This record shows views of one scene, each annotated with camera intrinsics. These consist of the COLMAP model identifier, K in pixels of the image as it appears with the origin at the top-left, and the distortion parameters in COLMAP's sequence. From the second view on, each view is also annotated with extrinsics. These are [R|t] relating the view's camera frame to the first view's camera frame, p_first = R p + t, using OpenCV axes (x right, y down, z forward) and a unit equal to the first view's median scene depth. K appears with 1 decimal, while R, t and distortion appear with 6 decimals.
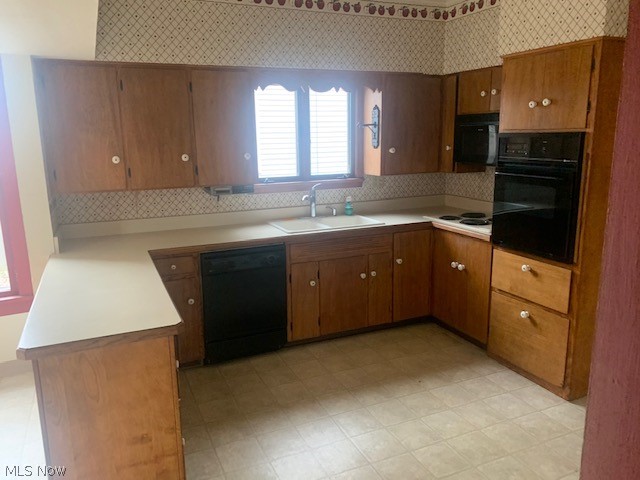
lens RADIAL K [[494.2, 0, 313.7], [0, 494.2, 230.2], [0, 0, 1]] dist [0.009666, -0.006612]
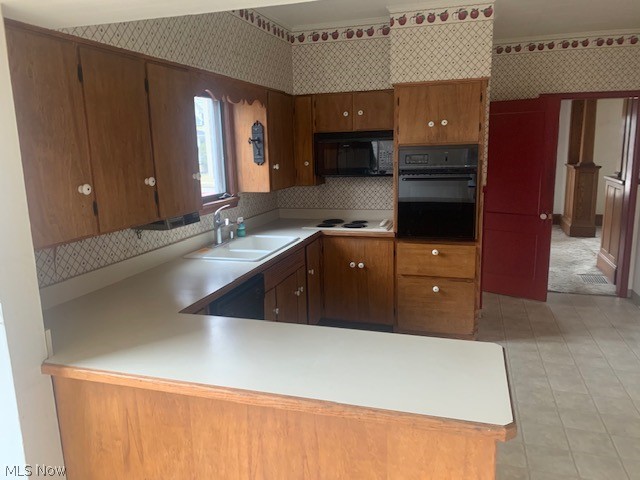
lens RADIAL K [[485.8, 0, 311.6], [0, 485.8, 235.9], [0, 0, 1]] dist [0.035573, -0.029954]
pose [[0.666782, -0.136313, 0.732681, -0.636836], [0.158482, 0.986579, 0.039322, -0.058509], [-0.728207, 0.089898, 0.679436, 0.345347]]
